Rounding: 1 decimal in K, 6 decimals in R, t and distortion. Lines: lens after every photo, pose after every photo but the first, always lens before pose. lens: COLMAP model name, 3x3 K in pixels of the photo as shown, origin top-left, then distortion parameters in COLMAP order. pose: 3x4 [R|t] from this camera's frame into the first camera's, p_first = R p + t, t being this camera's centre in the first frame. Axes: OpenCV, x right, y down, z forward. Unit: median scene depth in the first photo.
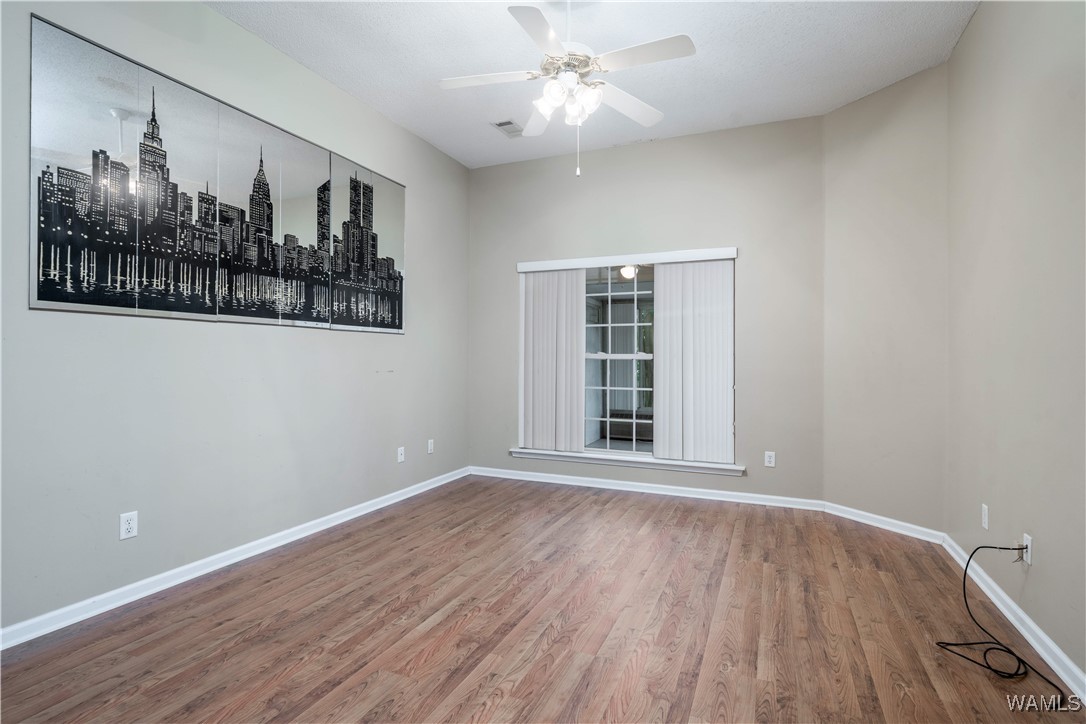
lens RADIAL K [[545.6, 0, 545.7], [0, 545.6, 357.2], [0, 0, 1]] dist [0.003260, 0.001164]
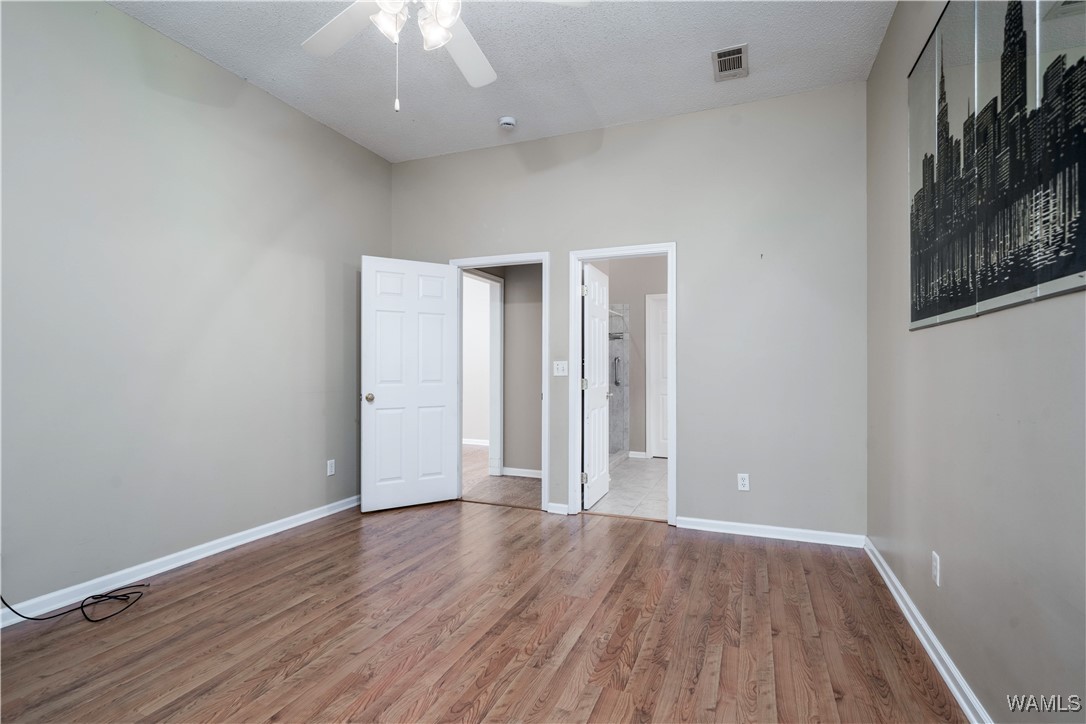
lens RADIAL K [[545.6, 0, 542.5], [0, 545.6, 361.6], [0, 0, 1]] dist [0.003260, 0.001164]
pose [[-0.999782, -0.013145, -0.016195, -0.128993], [-0.012968, 0.999856, -0.010953, 0.000075], [0.016337, -0.010740, -0.999809, 1.923209]]
